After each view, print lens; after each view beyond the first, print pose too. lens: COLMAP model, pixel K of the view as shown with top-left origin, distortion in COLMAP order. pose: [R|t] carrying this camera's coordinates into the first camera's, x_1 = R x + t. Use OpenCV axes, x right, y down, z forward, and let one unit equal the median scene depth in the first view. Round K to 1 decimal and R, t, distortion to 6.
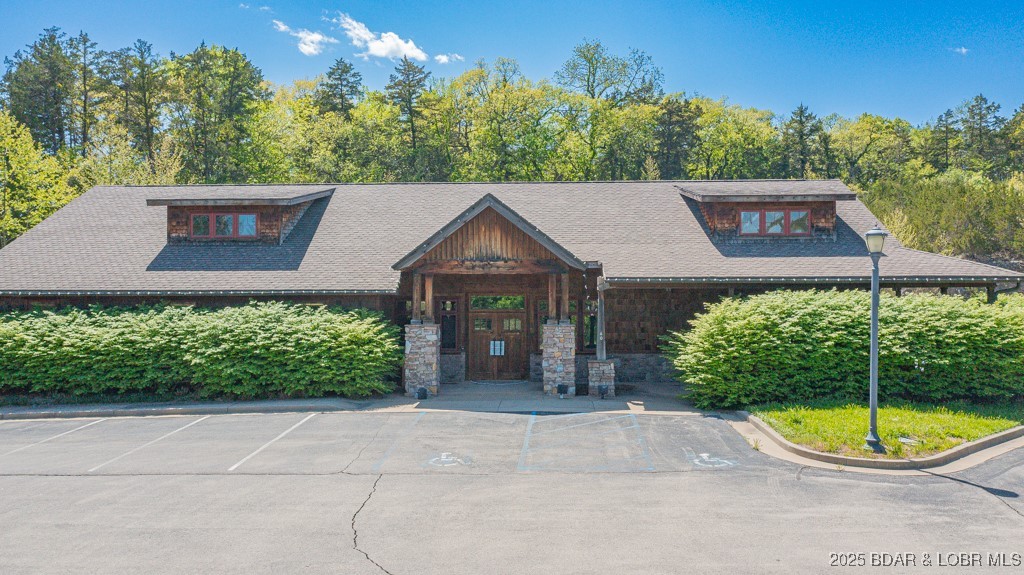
lens RADIAL K [[824.4, 0, 512.0], [0, 824.4, 287.5], [0, 0, 1]] dist [-0.024538, 0.004340]
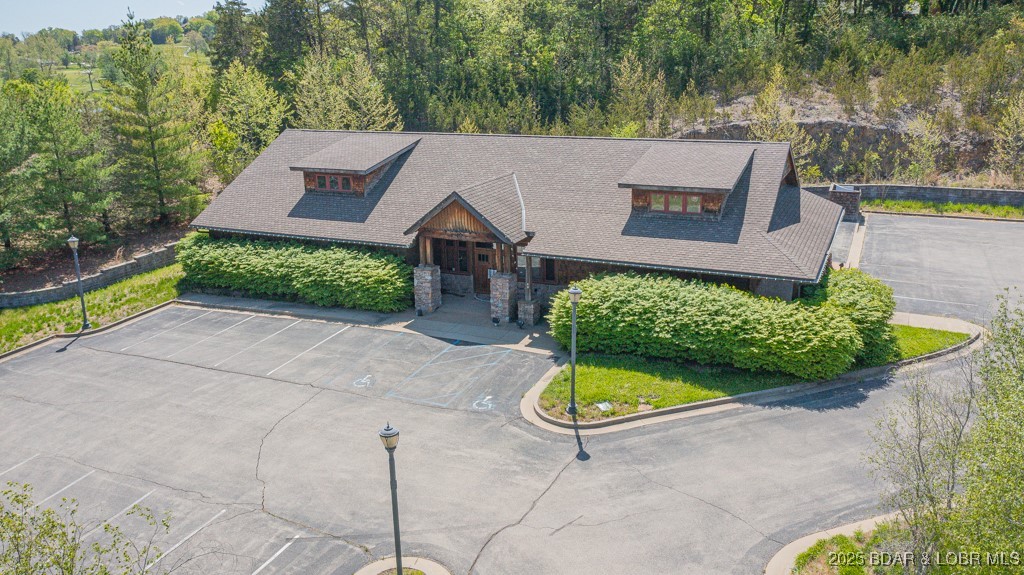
lens RADIAL K [[803.9, 0, 512.0], [0, 803.9, 287.5], [0, 0, 1]] dist [-0.025458, -0.001863]
pose [[0.924362, 0.090080, -0.370729, 0.626384], [0.023882, 0.956159, 0.291873, -0.368812], [0.380767, -0.278650, 0.881686, -0.315102]]
